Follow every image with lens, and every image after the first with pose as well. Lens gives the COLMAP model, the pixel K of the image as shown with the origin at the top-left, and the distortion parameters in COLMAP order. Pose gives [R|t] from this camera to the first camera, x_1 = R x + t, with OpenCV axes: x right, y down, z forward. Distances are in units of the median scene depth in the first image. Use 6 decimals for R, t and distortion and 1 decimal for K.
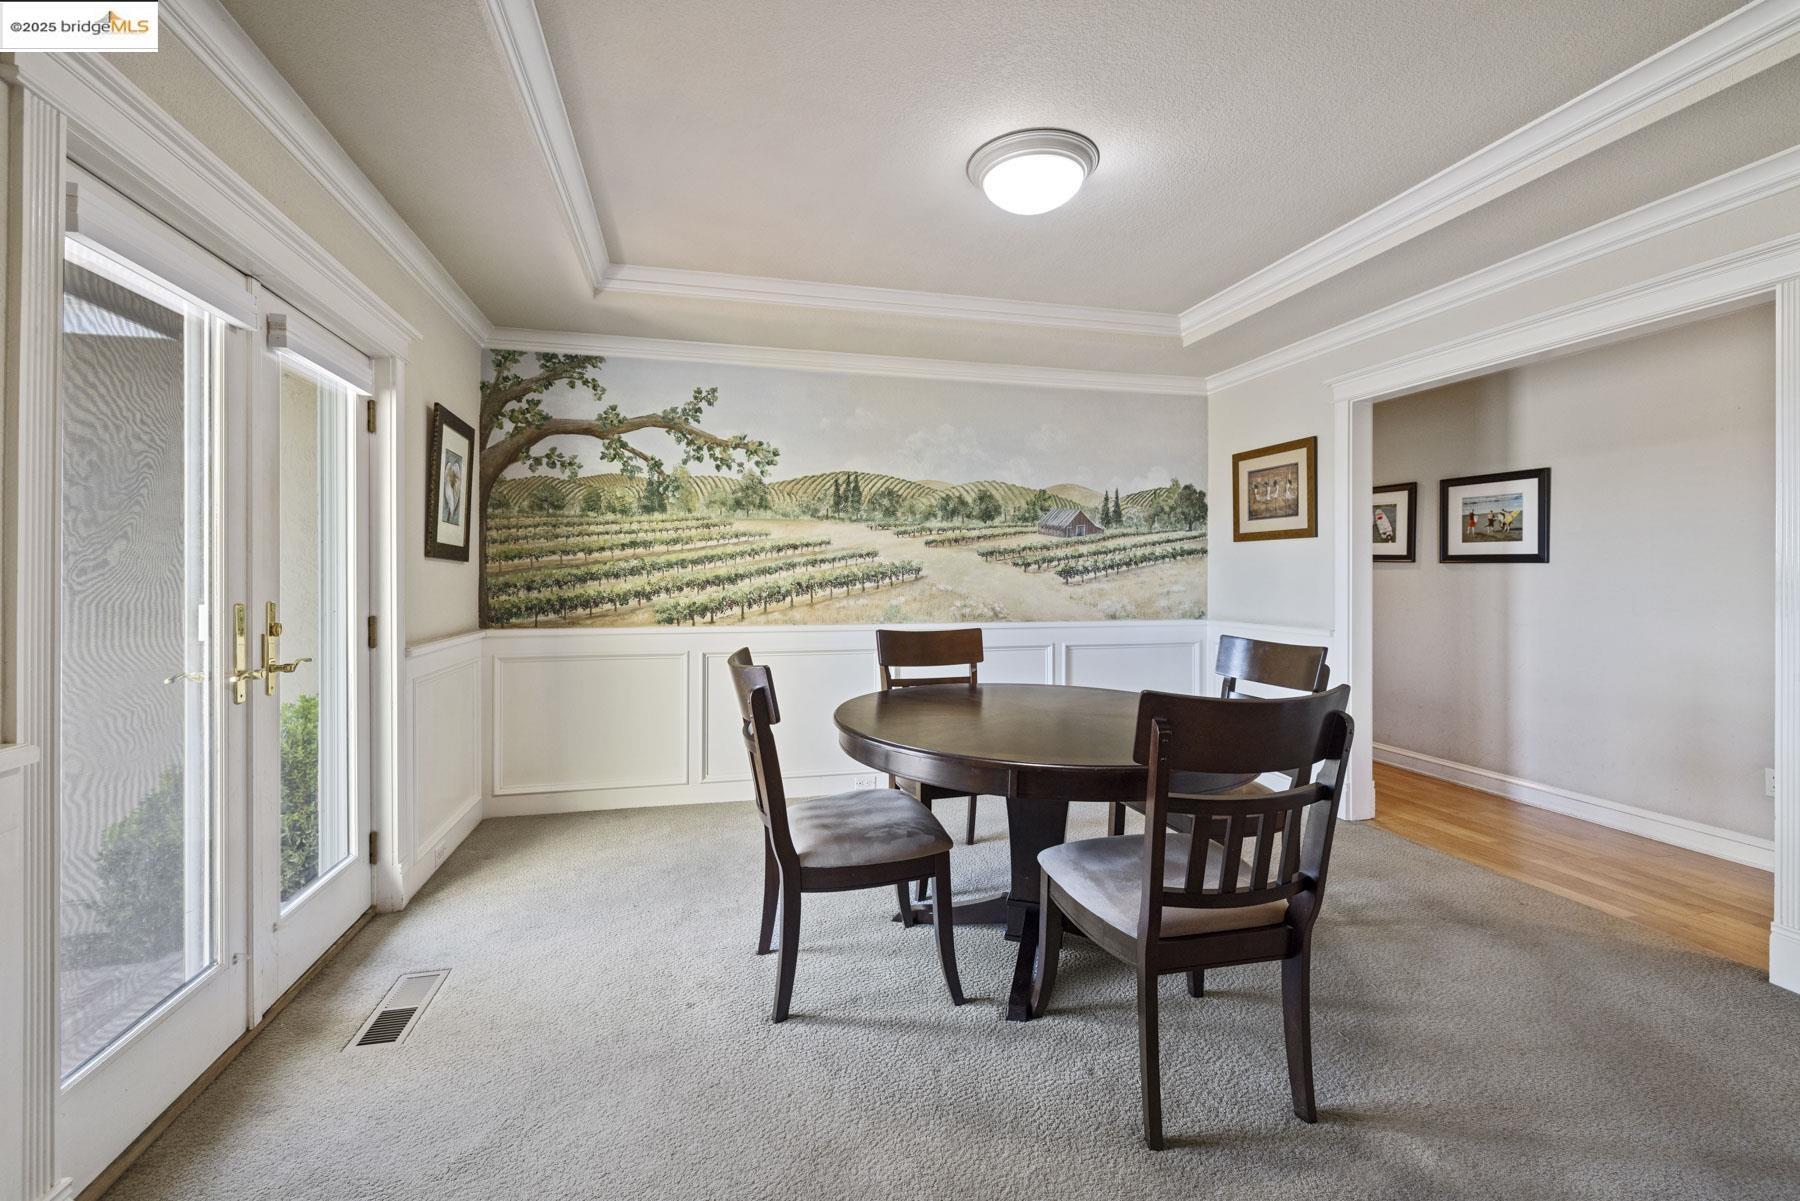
lens RADIAL K [[755.9, 0, 894.4], [0, 755.9, 578.8], [0, 0, 1]] dist [-0.001222, 0.000128]
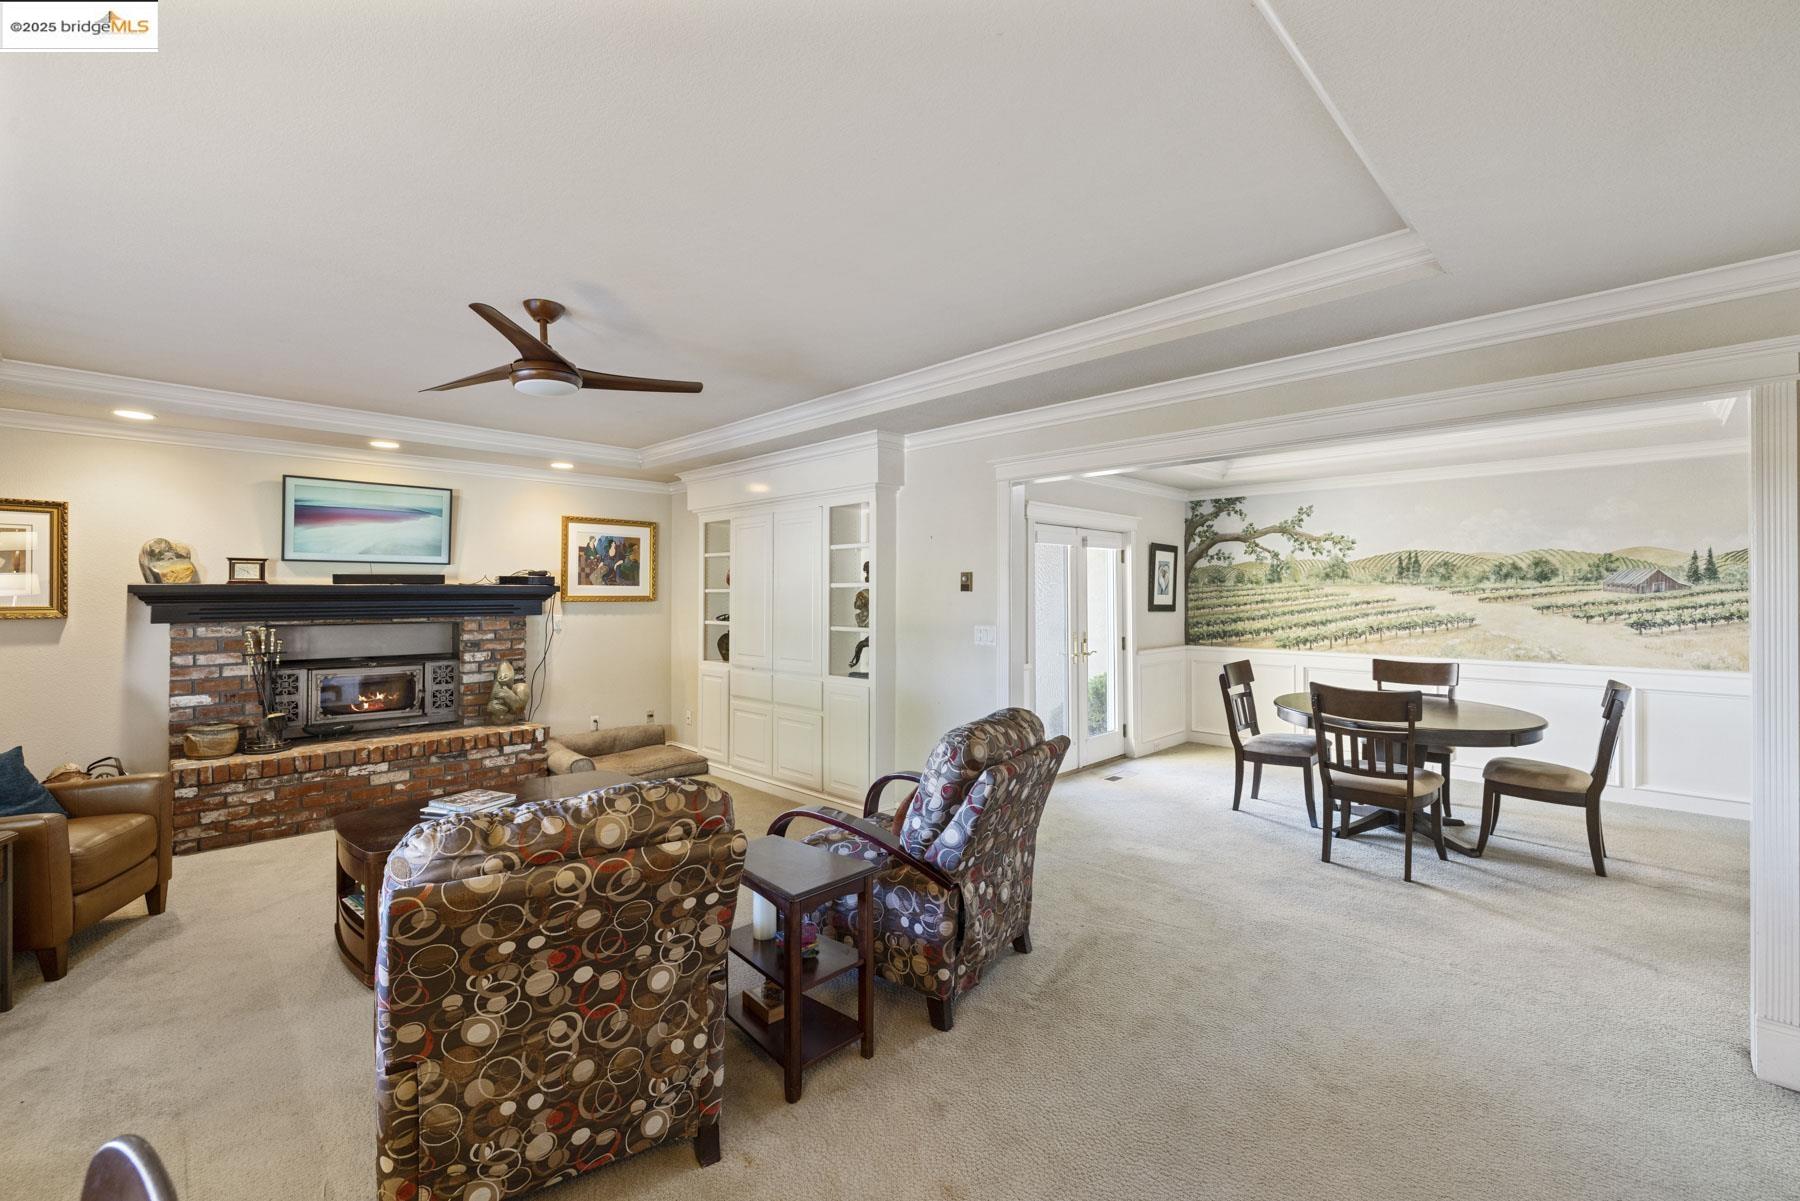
lens RADIAL K [[755.9, 0, 894.4], [0, 755.9, 578.8], [0, 0, 1]] dist [-0.001222, 0.000128]
pose [[0.511739, -0.018151, -0.858949, 0.693416], [0.000219, 0.999780, -0.020997, -0.059003], [0.859141, 0.010557, 0.511630, -0.602286]]
